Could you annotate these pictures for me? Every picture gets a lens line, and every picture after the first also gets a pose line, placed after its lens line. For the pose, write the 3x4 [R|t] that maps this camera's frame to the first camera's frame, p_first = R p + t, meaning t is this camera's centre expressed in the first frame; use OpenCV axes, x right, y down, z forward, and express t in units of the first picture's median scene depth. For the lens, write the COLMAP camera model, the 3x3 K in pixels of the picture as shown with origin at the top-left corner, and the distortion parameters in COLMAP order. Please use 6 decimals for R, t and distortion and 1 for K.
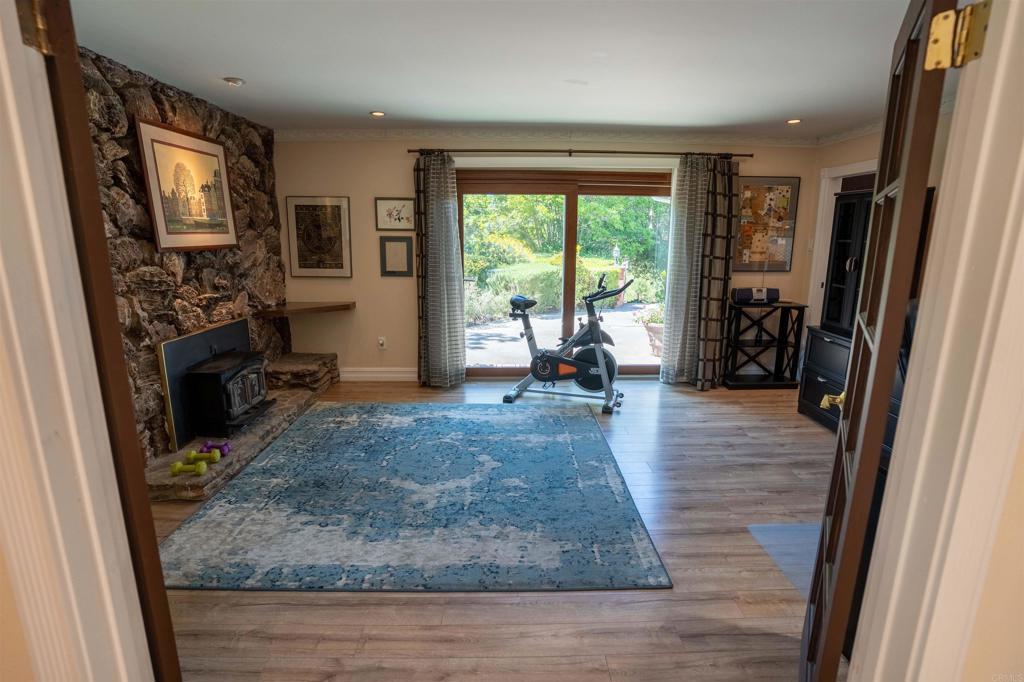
lens RADIAL K [[497.9, 0, 516.6], [0, 497.9, 341.5], [0, 0, 1]] dist [0.003578, 0.001711]
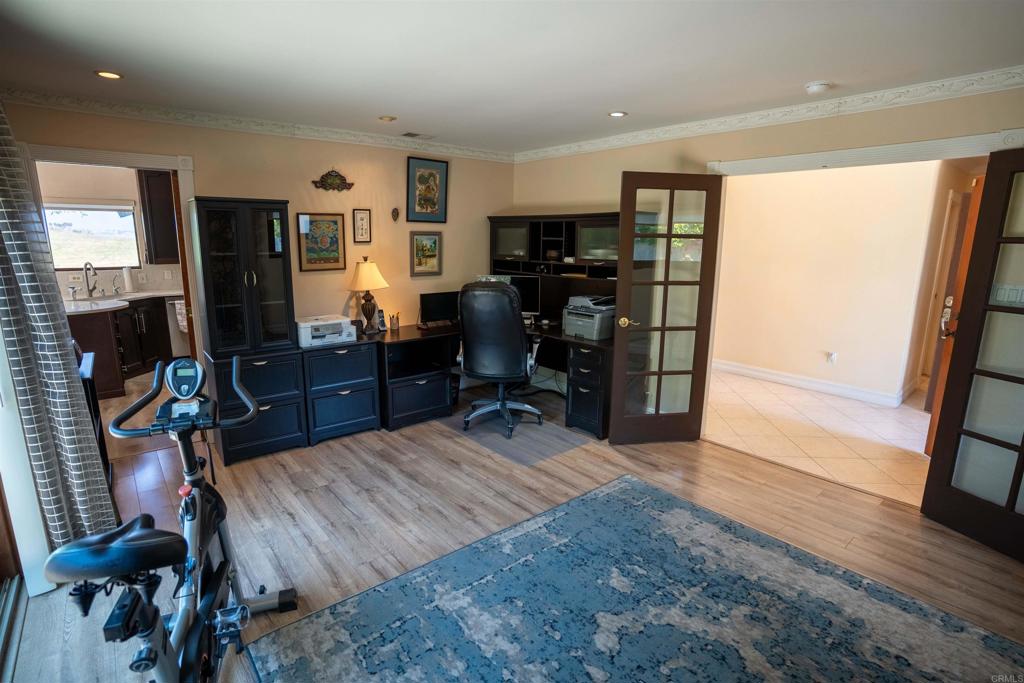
lens RADIAL K [[497.9, 0, 513.5], [0, 497.9, 341.7], [0, 0, 1]] dist [0.003578, 0.001711]
pose [[-0.622056, -0.178595, 0.762332, -0.444303], [0.140098, 0.932537, 0.332788, -0.362662], [-0.770337, 0.313814, -0.555070, 1.484151]]
